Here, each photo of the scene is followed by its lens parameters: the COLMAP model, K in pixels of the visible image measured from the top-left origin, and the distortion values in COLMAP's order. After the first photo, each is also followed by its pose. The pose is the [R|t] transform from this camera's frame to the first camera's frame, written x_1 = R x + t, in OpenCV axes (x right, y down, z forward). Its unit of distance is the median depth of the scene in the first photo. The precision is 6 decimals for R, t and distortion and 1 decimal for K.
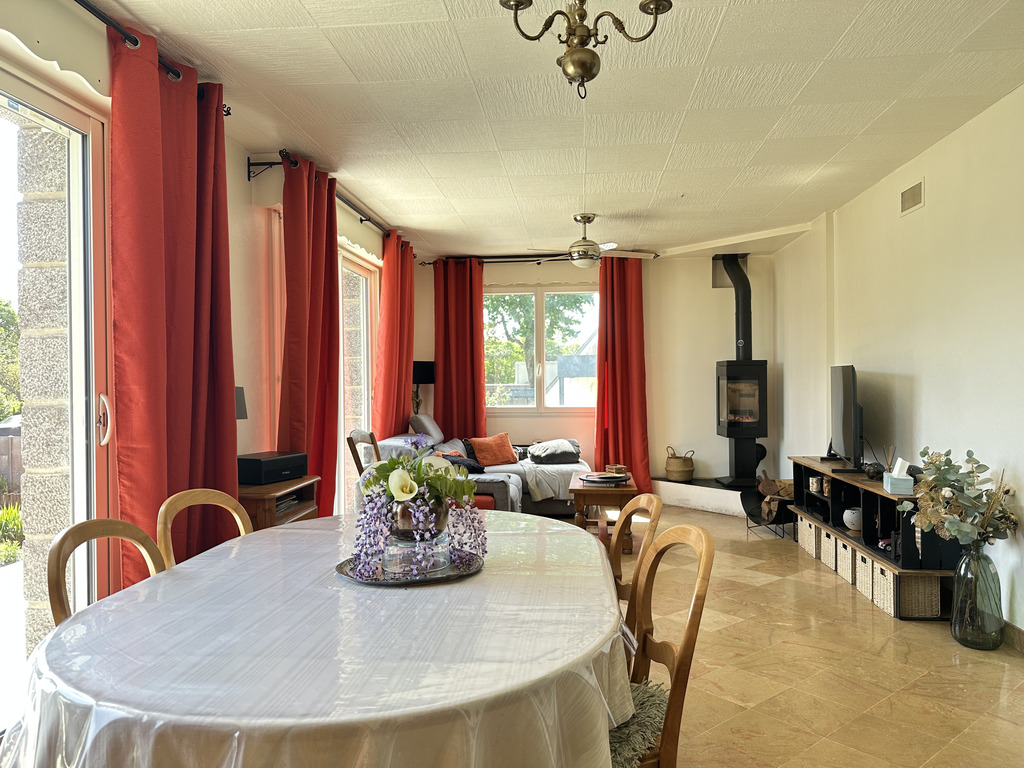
lens RADIAL K [[714.2, 0, 513.0], [0, 714.2, 385.5], [0, 0, 1]] dist [0.053742, -0.003459]
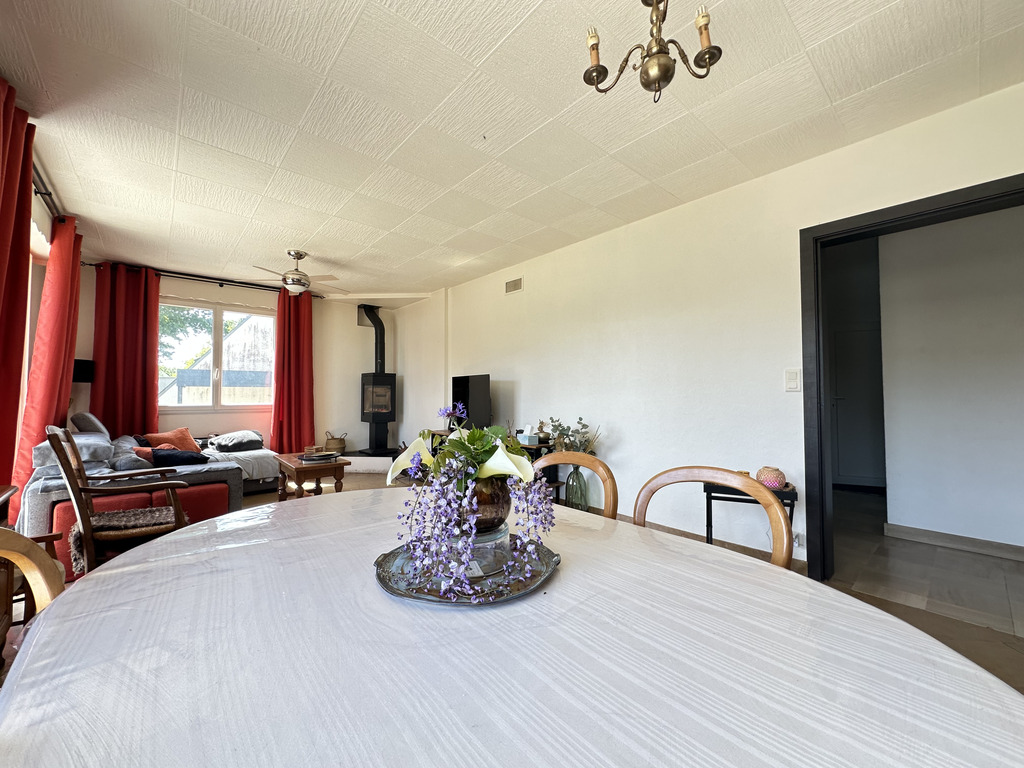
lens RADIAL K [[410.2, 0, 511.1], [0, 410.2, 379.8], [0, 0, 1]] dist [-0.000376, -0.000838]
pose [[0.690204, 0.033389, 0.722845, -0.127566], [-0.003591, 0.999081, -0.042720, 0.016677], [-0.723606, 0.026890, 0.689689, 0.179728]]
